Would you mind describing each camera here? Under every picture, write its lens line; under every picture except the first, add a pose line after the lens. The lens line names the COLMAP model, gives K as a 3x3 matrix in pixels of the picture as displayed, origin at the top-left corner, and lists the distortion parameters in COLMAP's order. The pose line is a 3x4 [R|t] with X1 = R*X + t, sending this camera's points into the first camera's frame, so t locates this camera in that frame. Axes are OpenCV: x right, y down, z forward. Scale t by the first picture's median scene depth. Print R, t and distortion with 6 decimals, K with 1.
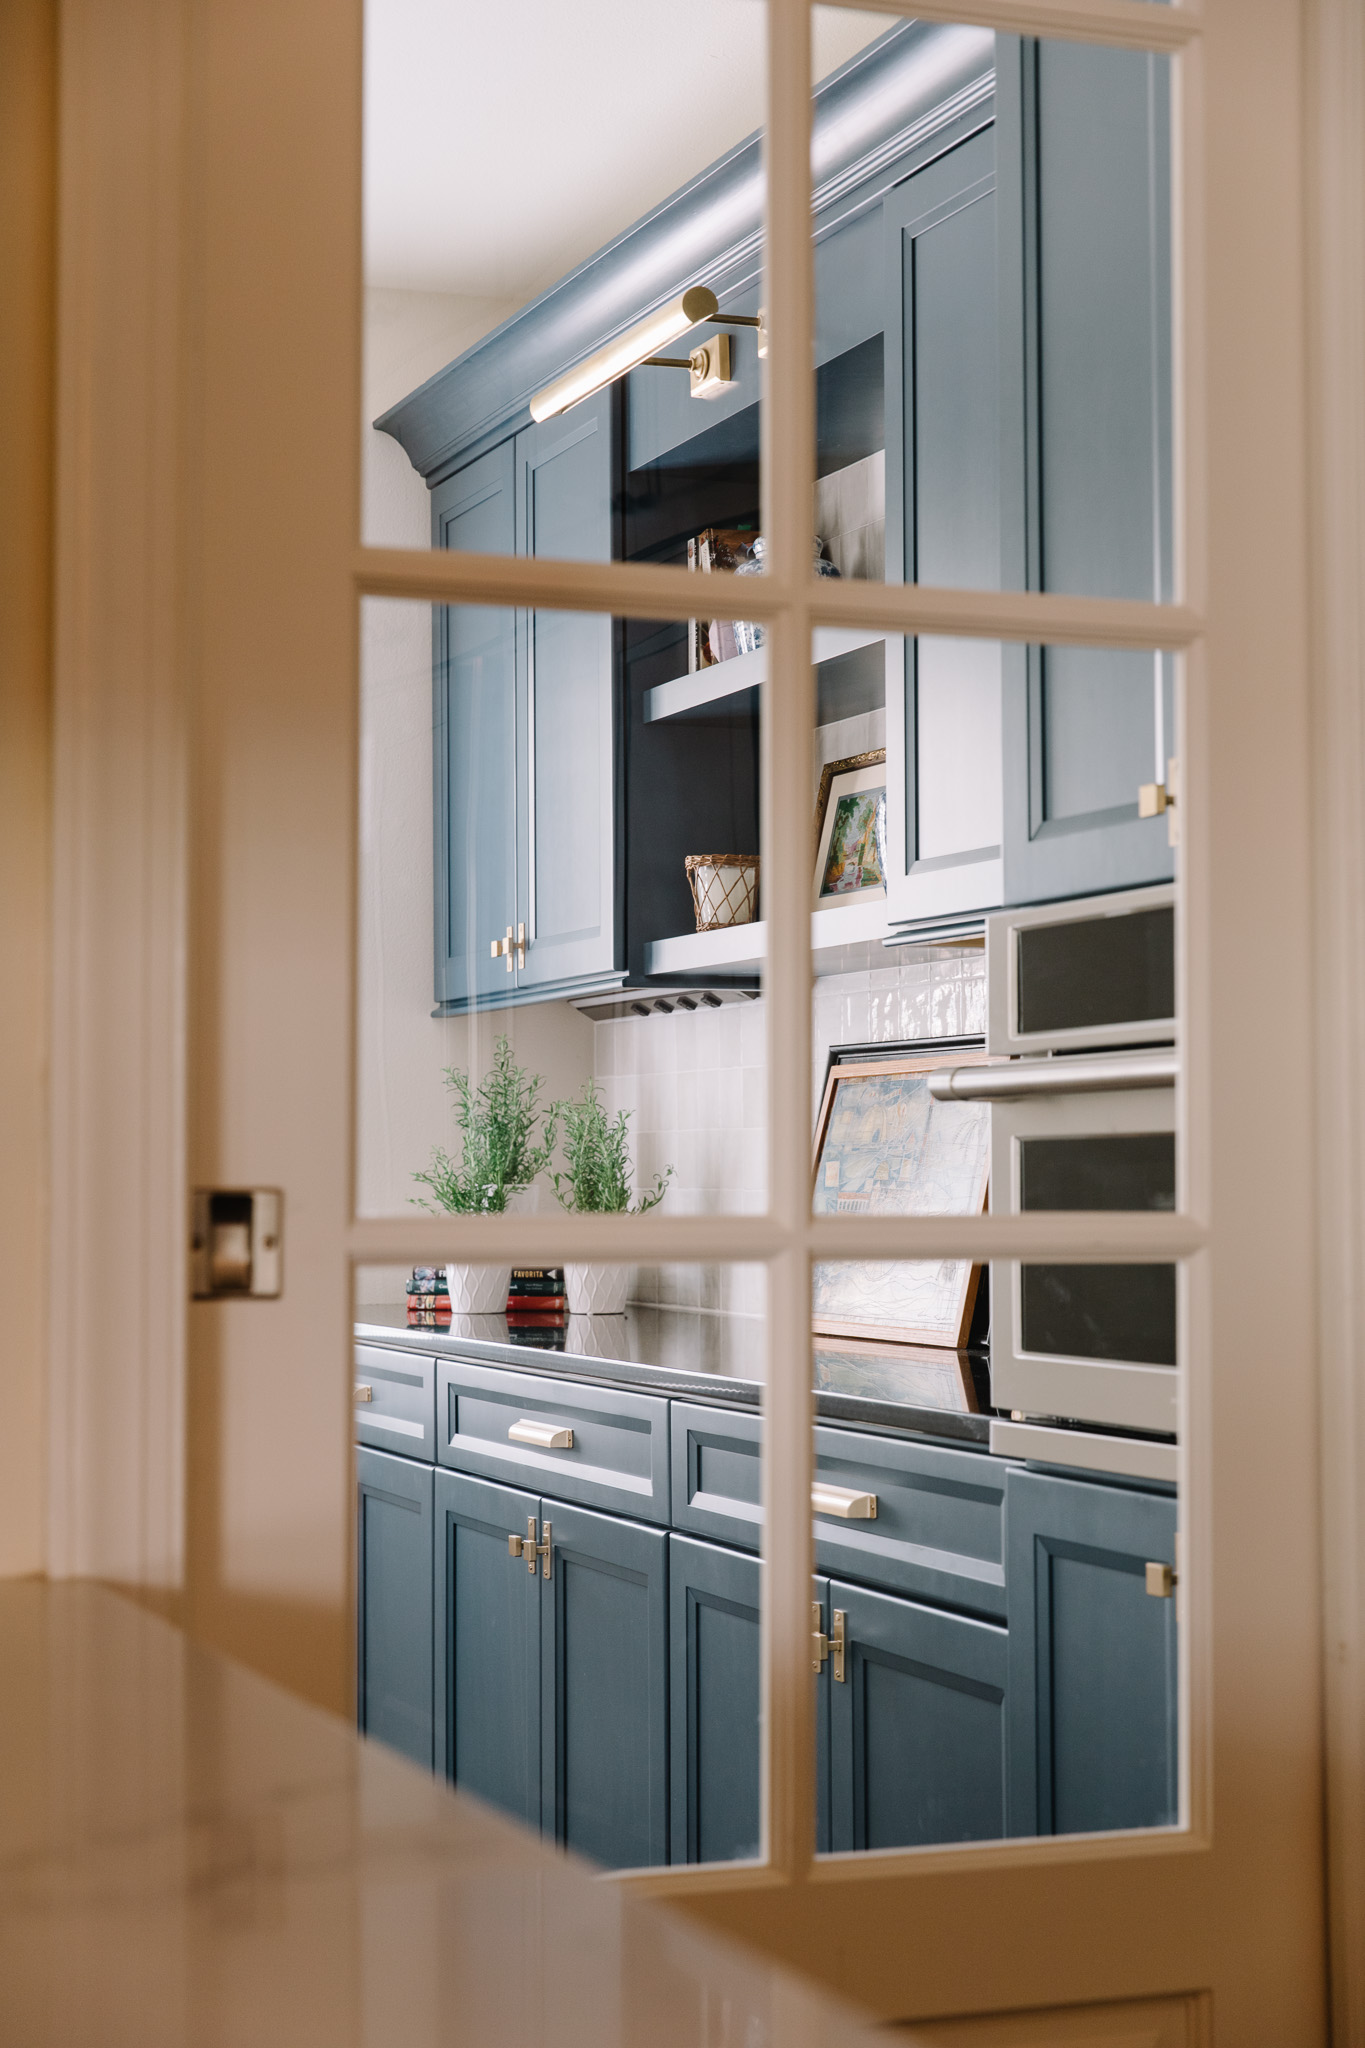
lens RADIAL K [[3317.0, 0, 682.5], [0, 3317.0, 1024.0], [0, 0, 1]] dist [0.056349, 0.049789]
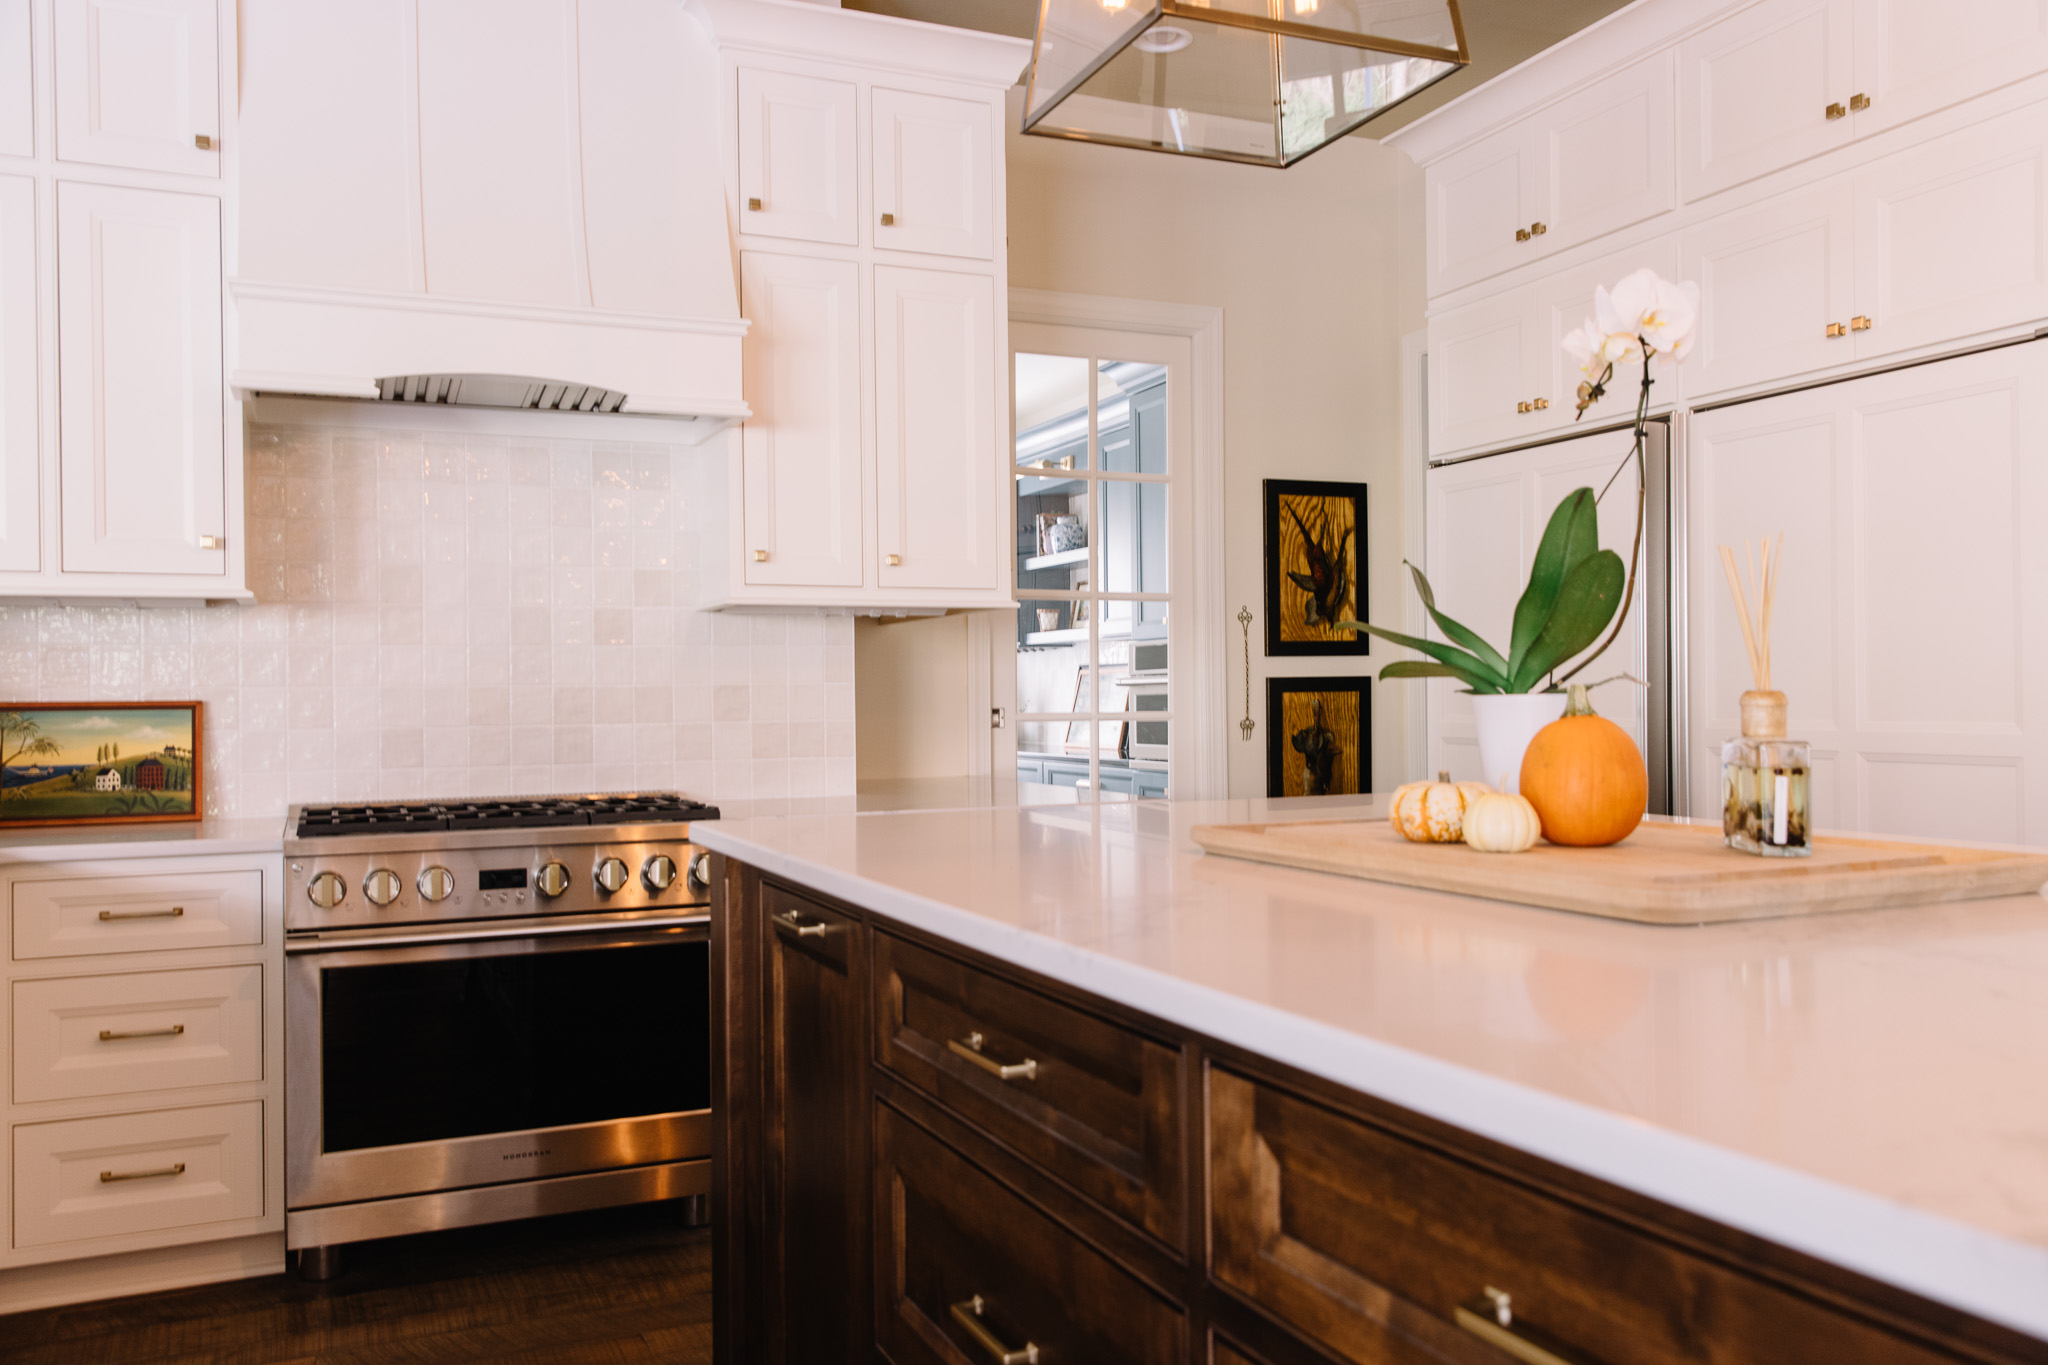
lens RADIAL K [[1593.8, 0, 1024.0], [0, 1593.8, 682.5], [0, 0, 1]] dist [0.008533, -0.006920]
pose [[0.999479, -0.004536, 0.031940, -0.087336], [0.003426, 0.999391, 0.034713, -0.043607], [-0.032078, -0.034585, 0.998887, -0.868349]]
